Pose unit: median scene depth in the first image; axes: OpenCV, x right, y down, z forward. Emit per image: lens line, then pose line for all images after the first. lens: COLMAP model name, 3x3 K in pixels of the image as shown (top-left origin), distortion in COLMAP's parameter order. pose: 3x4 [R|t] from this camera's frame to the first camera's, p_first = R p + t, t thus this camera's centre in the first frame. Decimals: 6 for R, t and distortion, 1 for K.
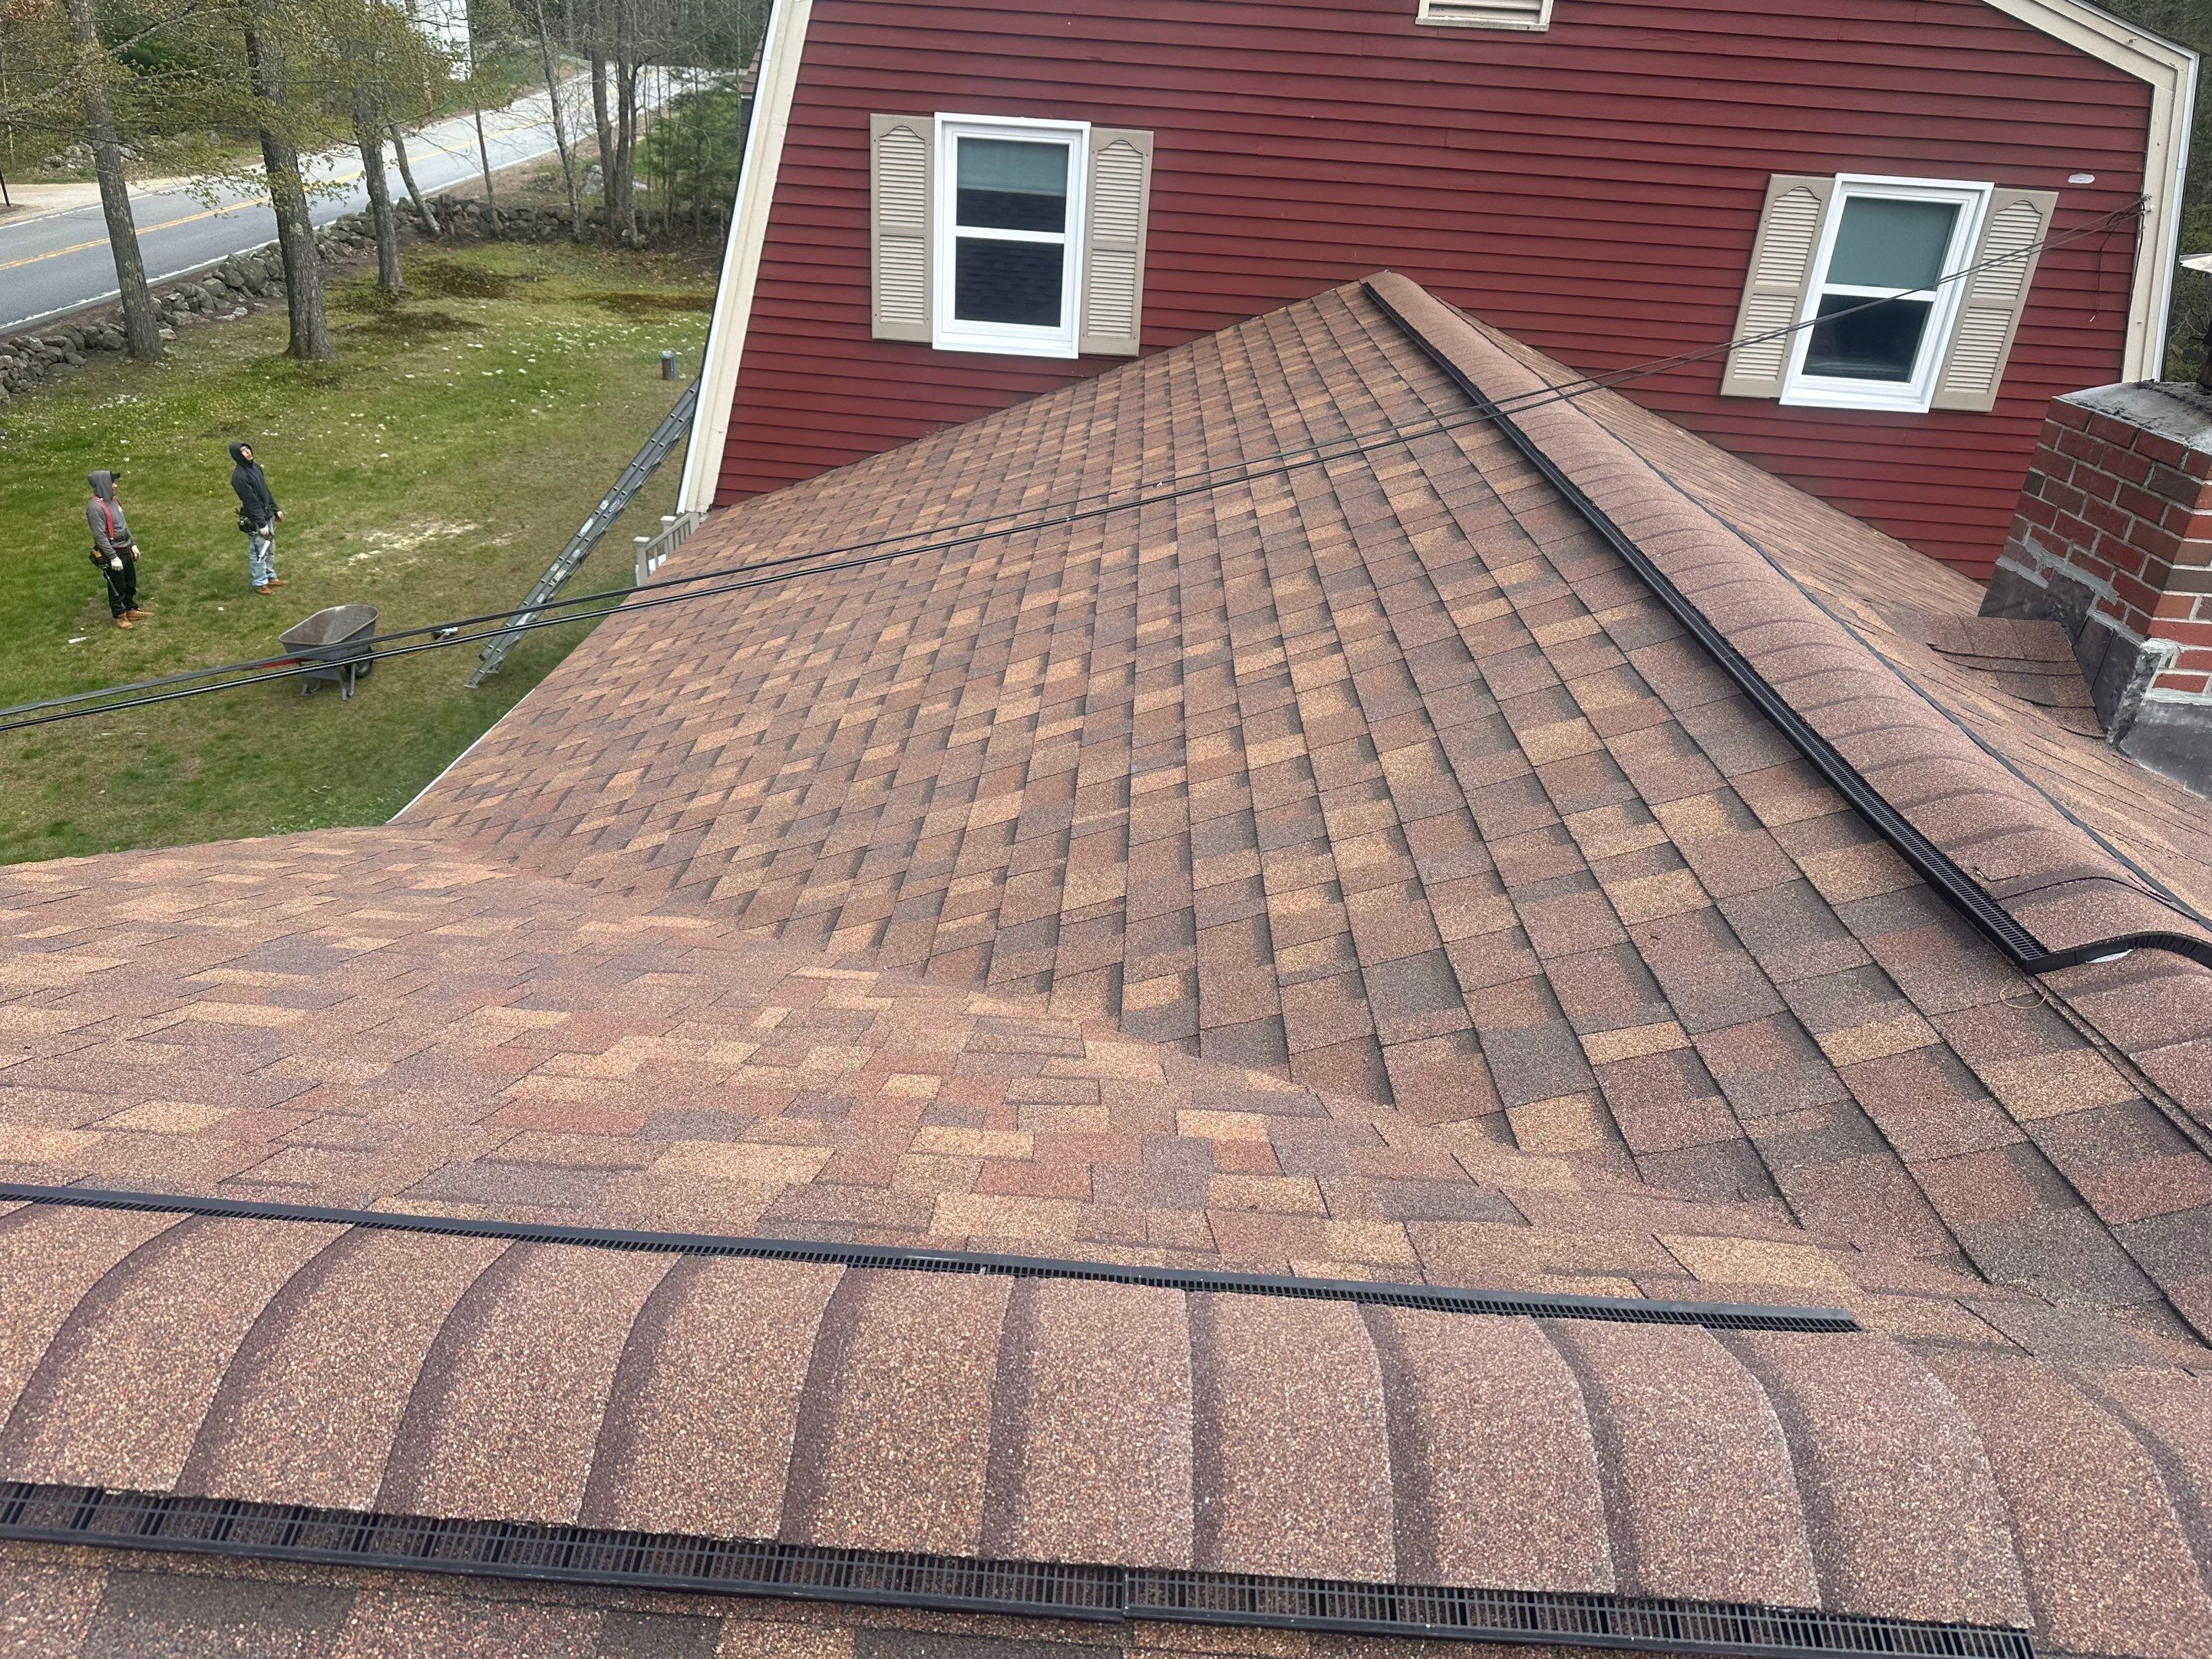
lens RADIAL K [[1547.7, 0, 1100.0], [0, 1547.7, 857.7], [0, 0, 1]] dist [0.033455, -0.035577]
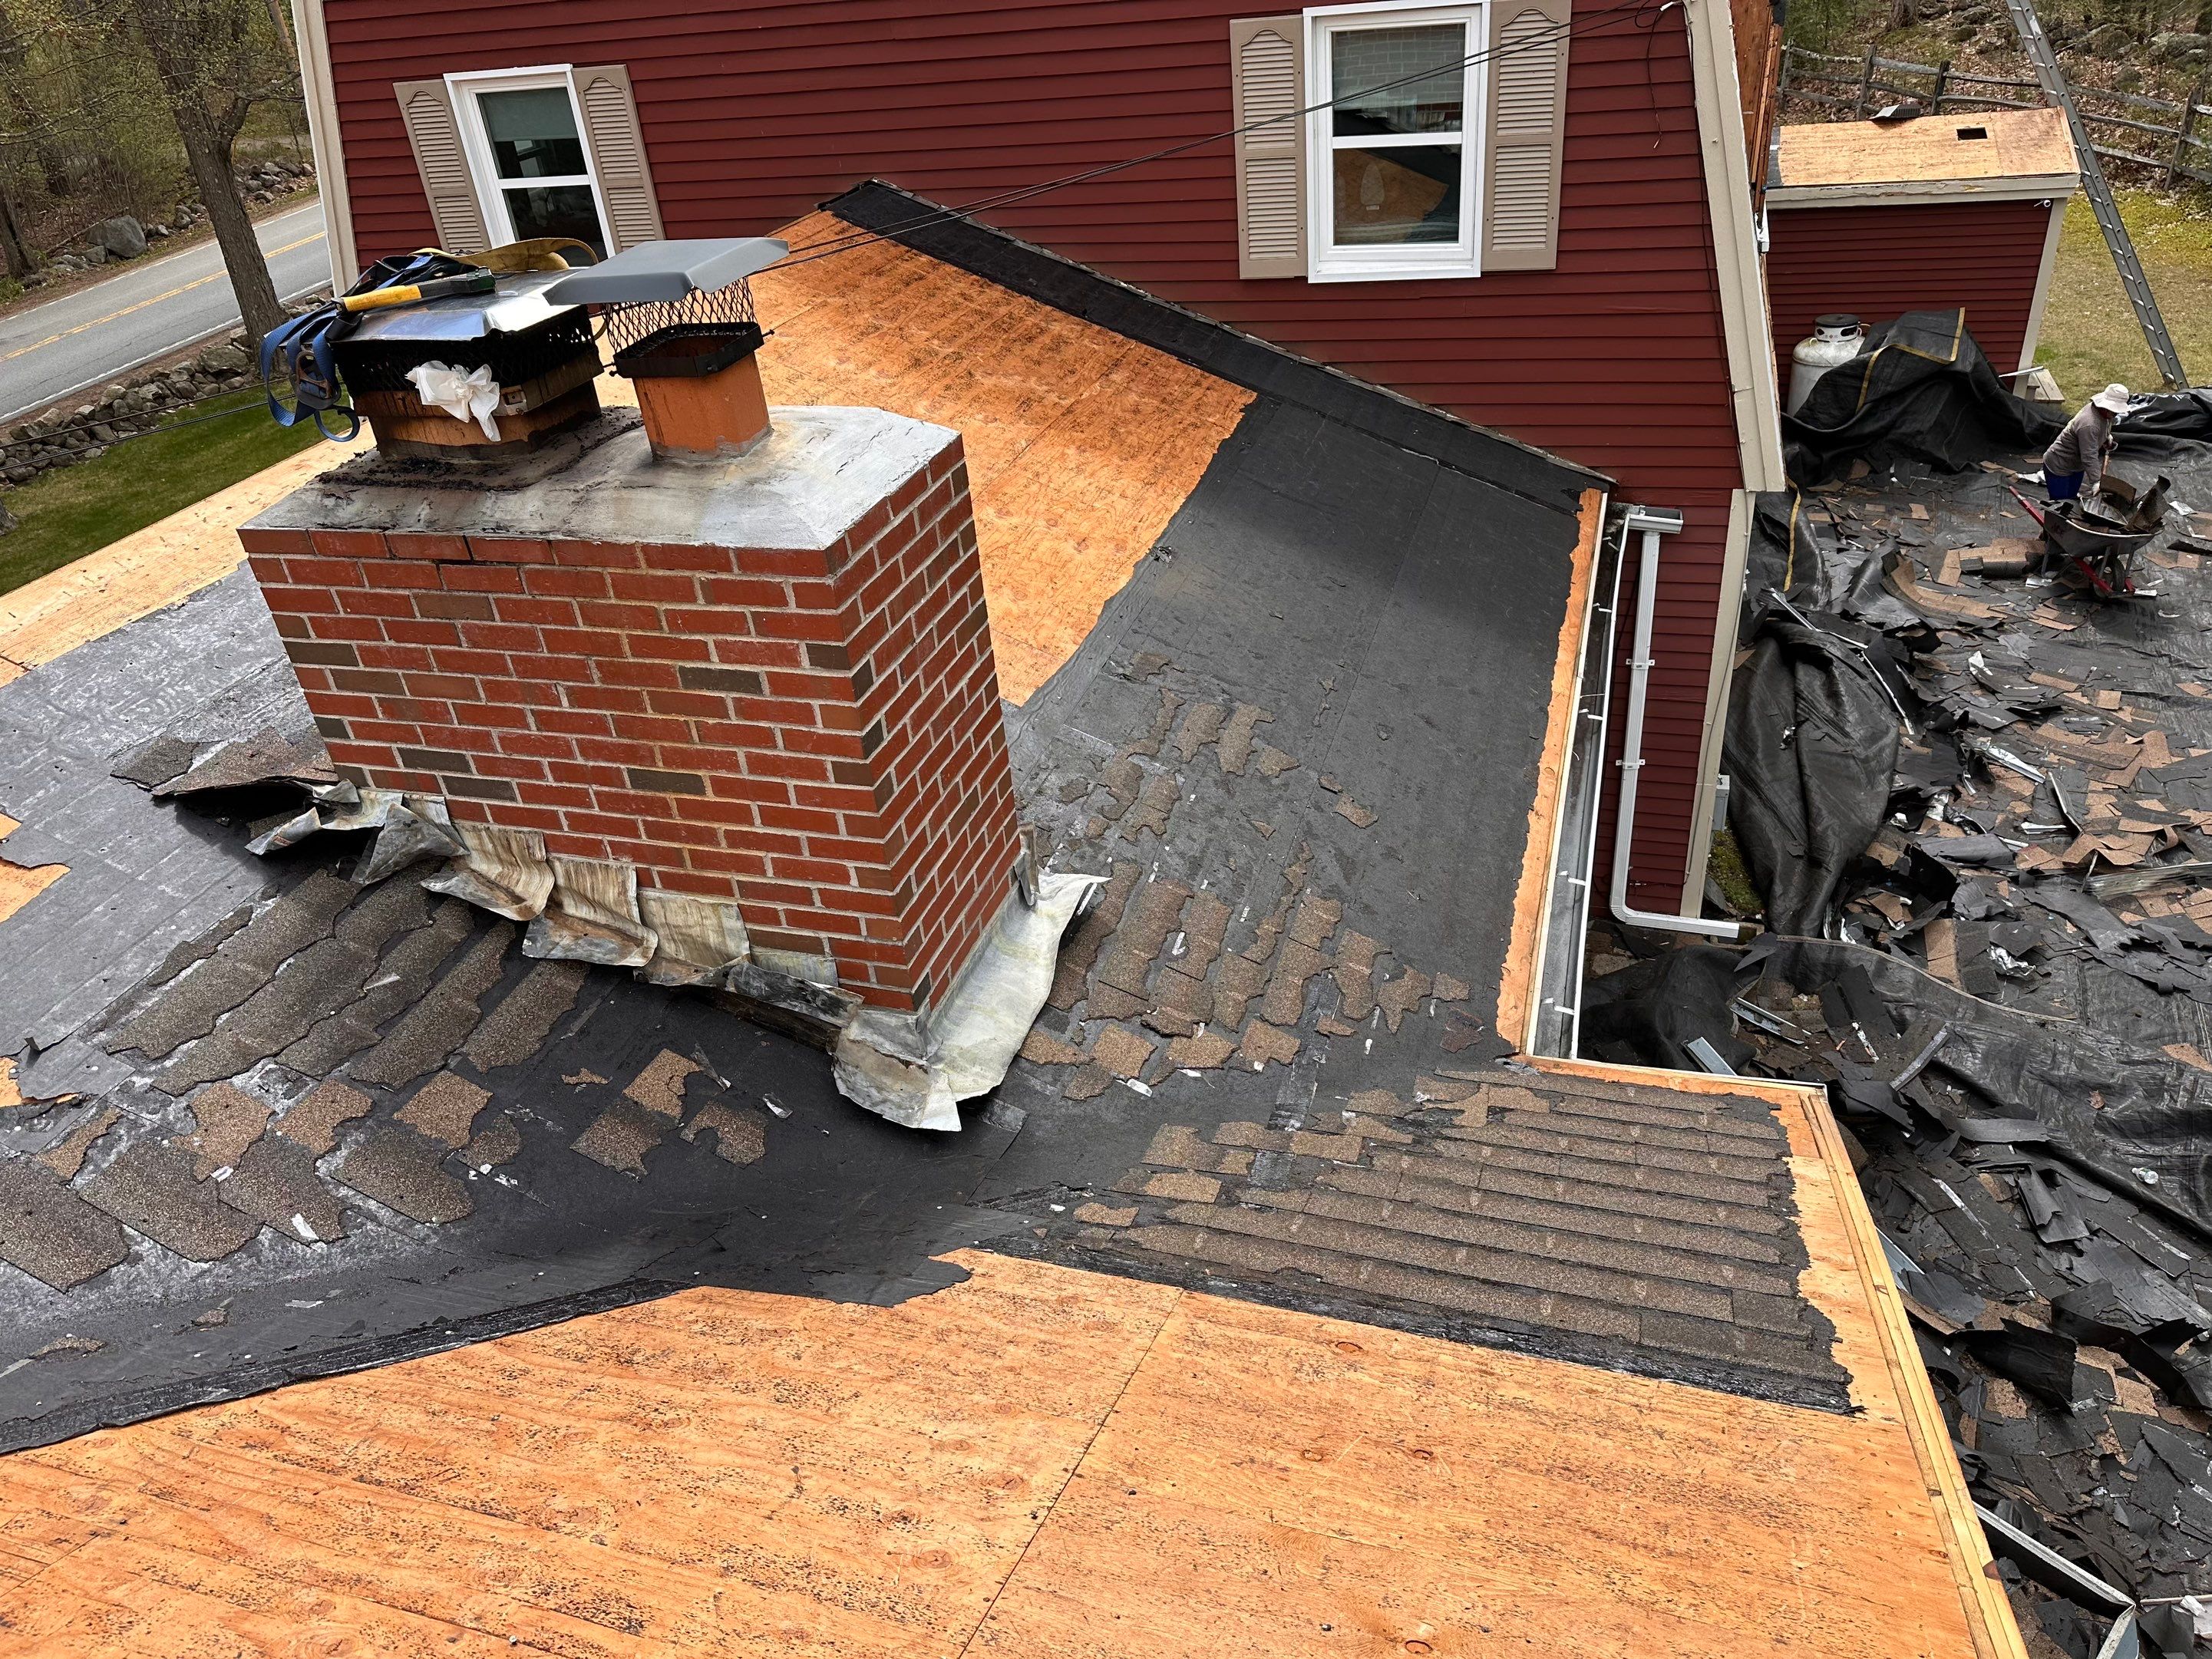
lens RADIAL K [[1548.1, 0, 1094.3], [0, 1548.1, 845.2], [0, 0, 1]] dist [0.040293, -0.044889]
pose [[0.950683, 0.018894, -0.309588, 0.620391], [0.011099, 0.995431, 0.094834, -0.061435], [0.309965, -0.093594, 0.946130, 0.102931]]
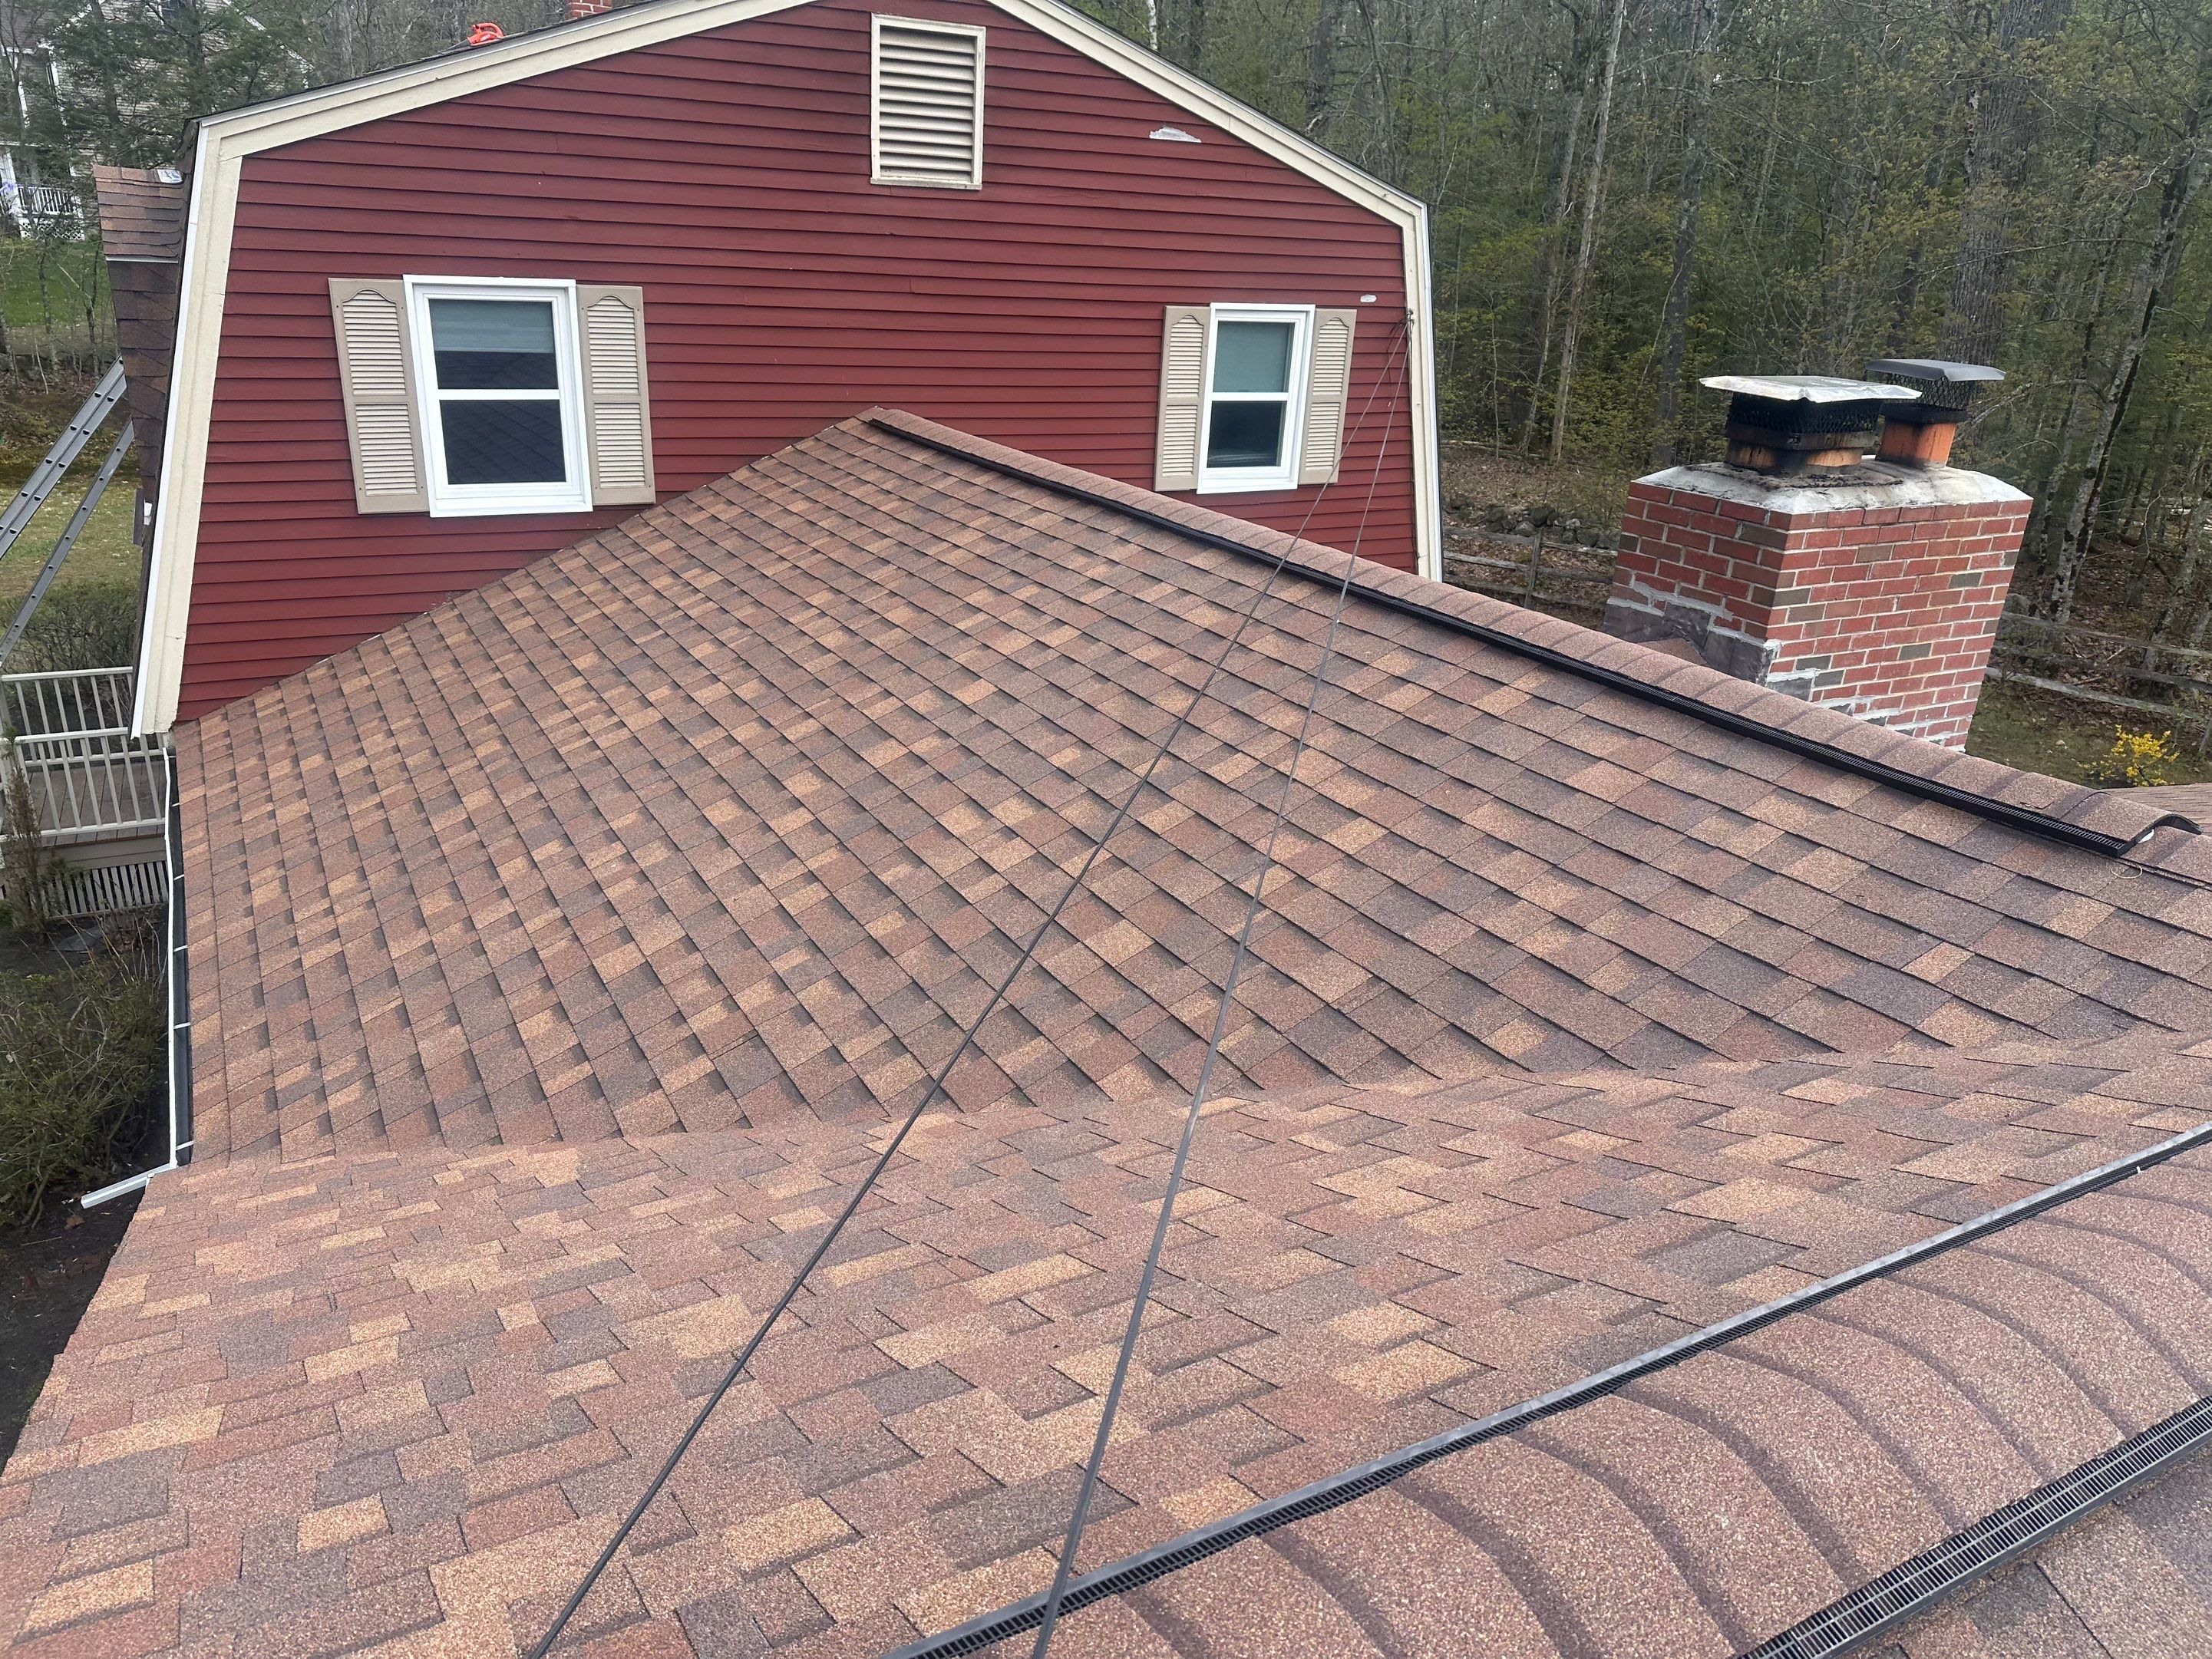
lens RADIAL K [[1548.1, 0, 1115.2], [0, 1548.1, 866.1], [0, 0, 1]] dist [0.040293, -0.044889]
pose [[0.853126, -0.212608, 0.476418, -0.258026], [0.236111, 0.971666, 0.010813, -0.040089], [-0.465218, 0.103262, 0.879152, 0.009578]]
